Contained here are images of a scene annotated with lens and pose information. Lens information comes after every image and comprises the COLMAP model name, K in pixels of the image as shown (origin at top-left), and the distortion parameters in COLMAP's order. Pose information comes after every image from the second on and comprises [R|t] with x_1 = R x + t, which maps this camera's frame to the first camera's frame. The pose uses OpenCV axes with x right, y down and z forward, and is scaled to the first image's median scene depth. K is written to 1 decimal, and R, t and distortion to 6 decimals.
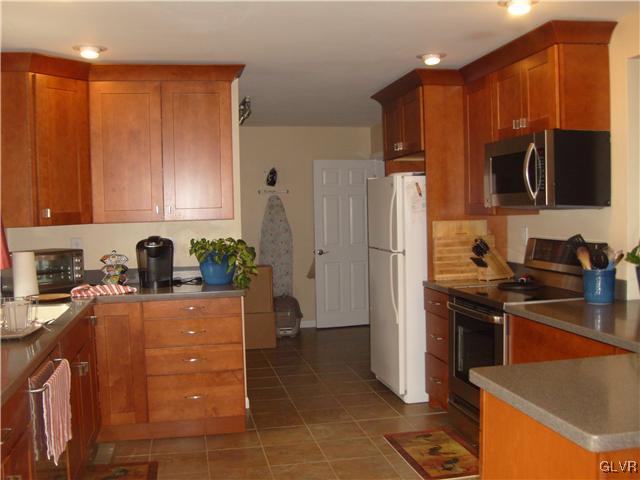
lens RADIAL K [[668.5, 0, 320.0], [0, 668.5, 240.0], [0, 0, 1]] dist [-0.121760, 0.028922]
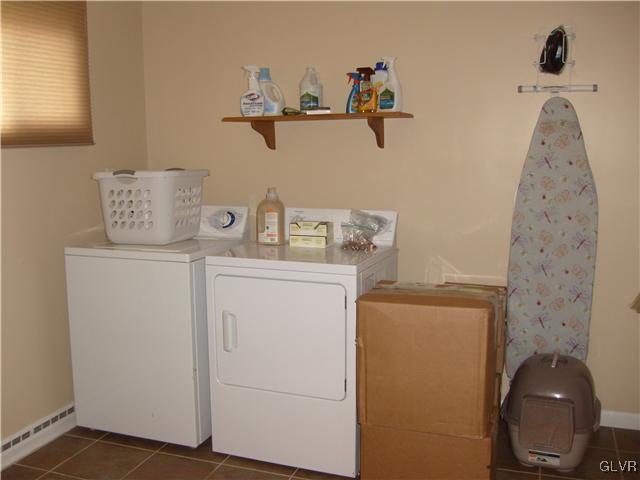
lens RADIAL K [[668.5, 0, 320.0], [0, 668.5, 240.0], [0, 0, 1]] dist [-0.121760, 0.028922]
pose [[0.853573, 0.092623, -0.512674, 0.030328], [-0.034210, 0.991910, 0.122247, -0.045000], [0.519849, -0.086808, 0.849836, 1.029213]]
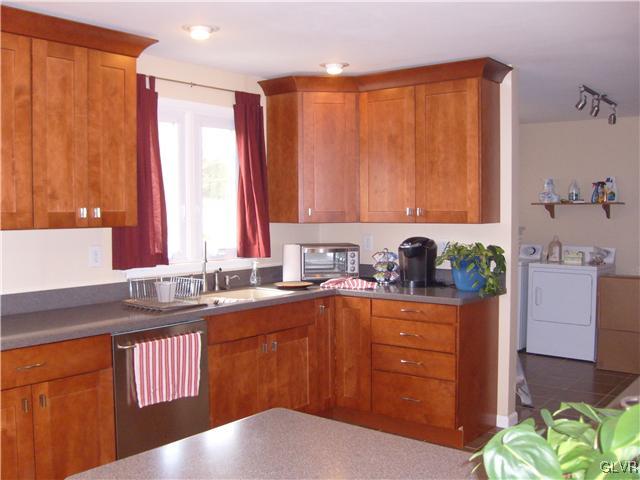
lens RADIAL K [[668.5, 0, 320.0], [0, 668.5, 240.0], [0, 0, 1]] dist [-0.121760, 0.028922]
pose [[0.638739, 0.058628, -0.767187, 0.434947], [-0.049065, 0.998167, 0.035430, -0.029708], [0.767858, 0.015012, 0.640444, 0.223153]]
